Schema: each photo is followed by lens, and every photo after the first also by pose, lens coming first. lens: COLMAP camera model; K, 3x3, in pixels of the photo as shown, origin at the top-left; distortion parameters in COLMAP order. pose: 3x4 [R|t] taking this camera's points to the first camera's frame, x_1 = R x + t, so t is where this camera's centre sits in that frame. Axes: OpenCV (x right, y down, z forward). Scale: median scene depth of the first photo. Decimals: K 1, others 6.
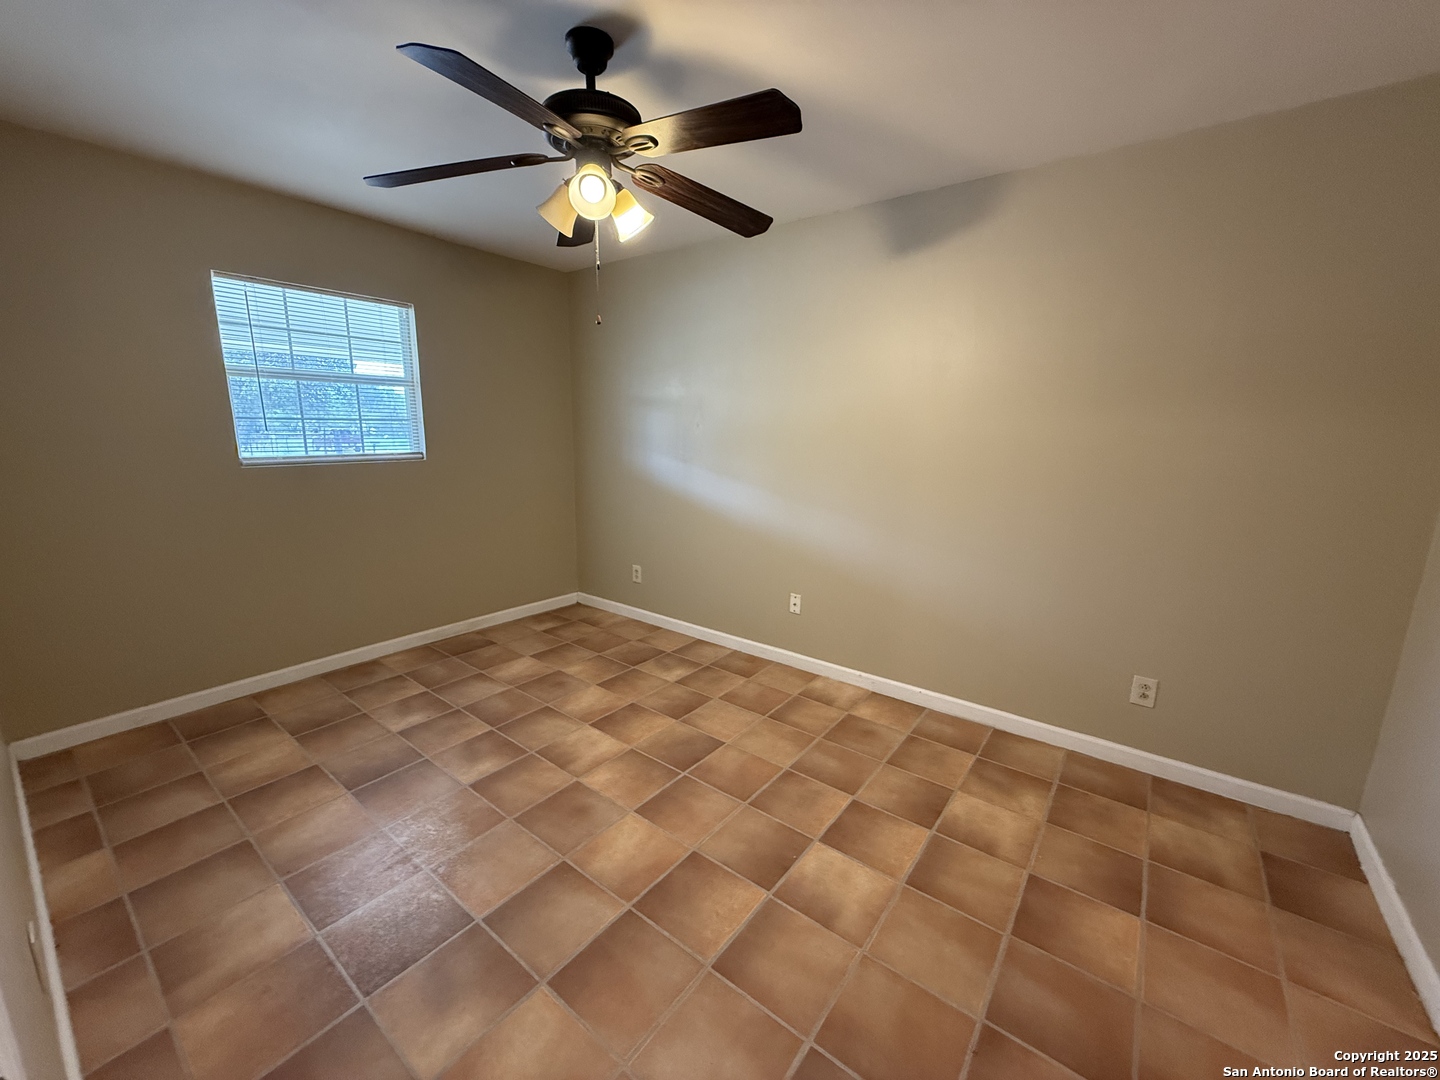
lens RADIAL K [[575.4, 0, 720.1], [0, 575.4, 535.7], [0, 0, 1]] dist [-0.000630, 0.000074]
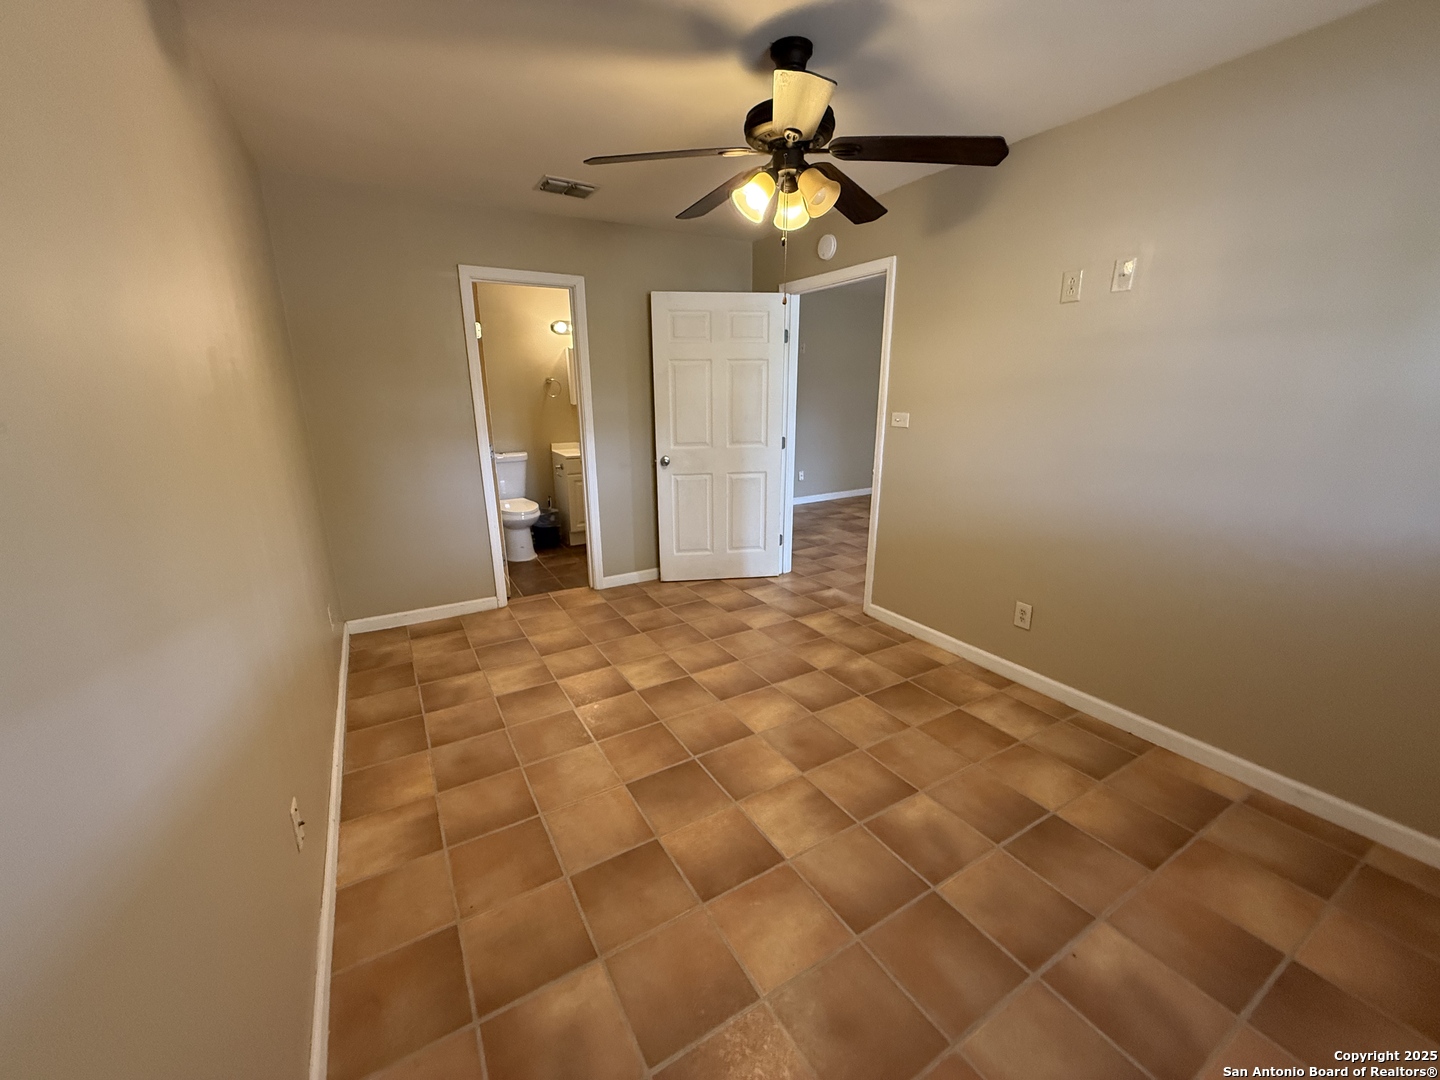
lens RADIAL K [[575.4, 0, 721.5], [0, 575.4, 546.0], [0, 0, 1]] dist [-0.000630, 0.000074]
pose [[-0.928650, -0.108157, 0.354840, -0.442098], [0.066324, 0.892730, 0.445684, -0.358619], [-0.364980, 0.437419, -0.821861, 1.754009]]
